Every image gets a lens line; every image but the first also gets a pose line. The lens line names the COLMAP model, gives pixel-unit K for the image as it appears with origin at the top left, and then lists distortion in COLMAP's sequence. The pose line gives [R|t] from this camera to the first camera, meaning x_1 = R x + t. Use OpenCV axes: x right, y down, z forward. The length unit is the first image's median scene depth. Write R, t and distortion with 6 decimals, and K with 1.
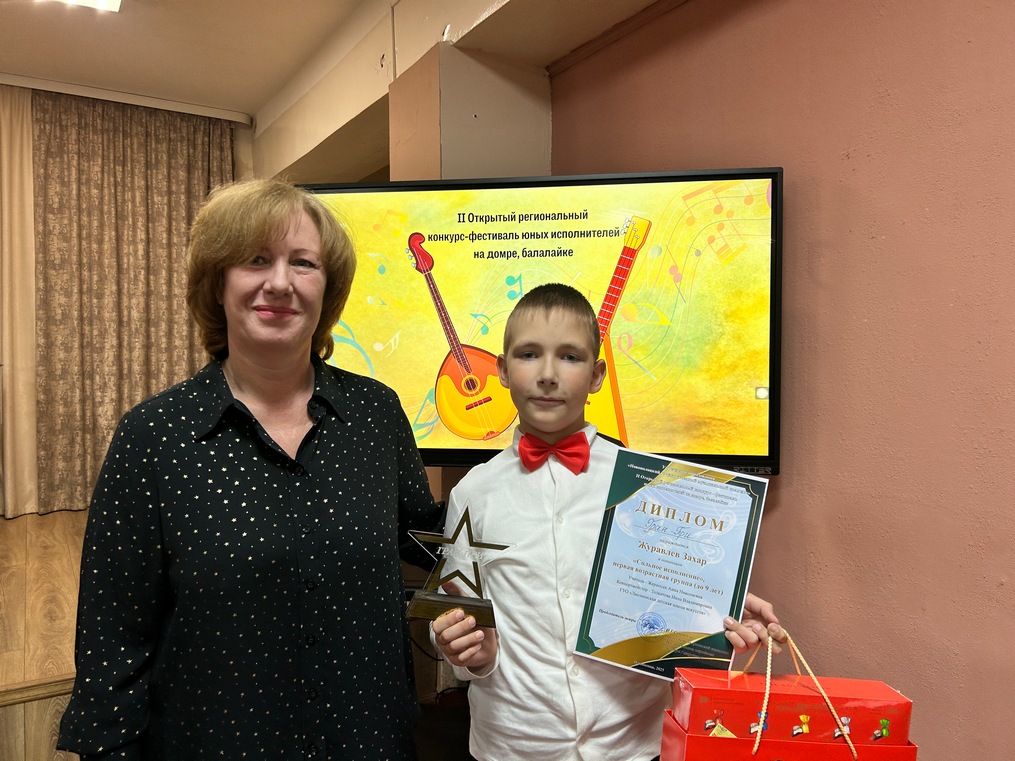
lens RADIAL K [[771.1, 0, 510.6], [0, 771.1, 382.7], [0, 0, 1]] dist [0.070722, -0.089127]
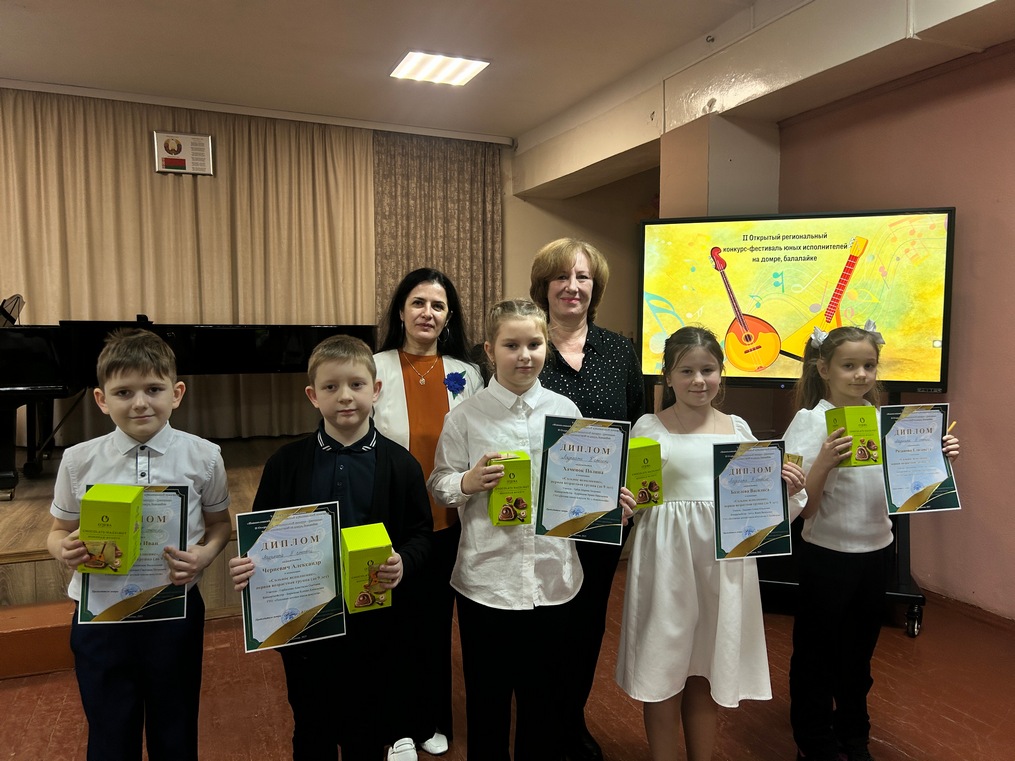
lens RADIAL K [[766.7, 0, 517.1], [0, 766.7, 377.2], [0, 0, 1]] dist [0.043047, -0.051639]
pose [[0.987577, 0.015453, -0.156376, -0.216119], [-0.009785, 0.999269, 0.036951, 0.023209], [0.156833, -0.034962, 0.987006, -0.550502]]
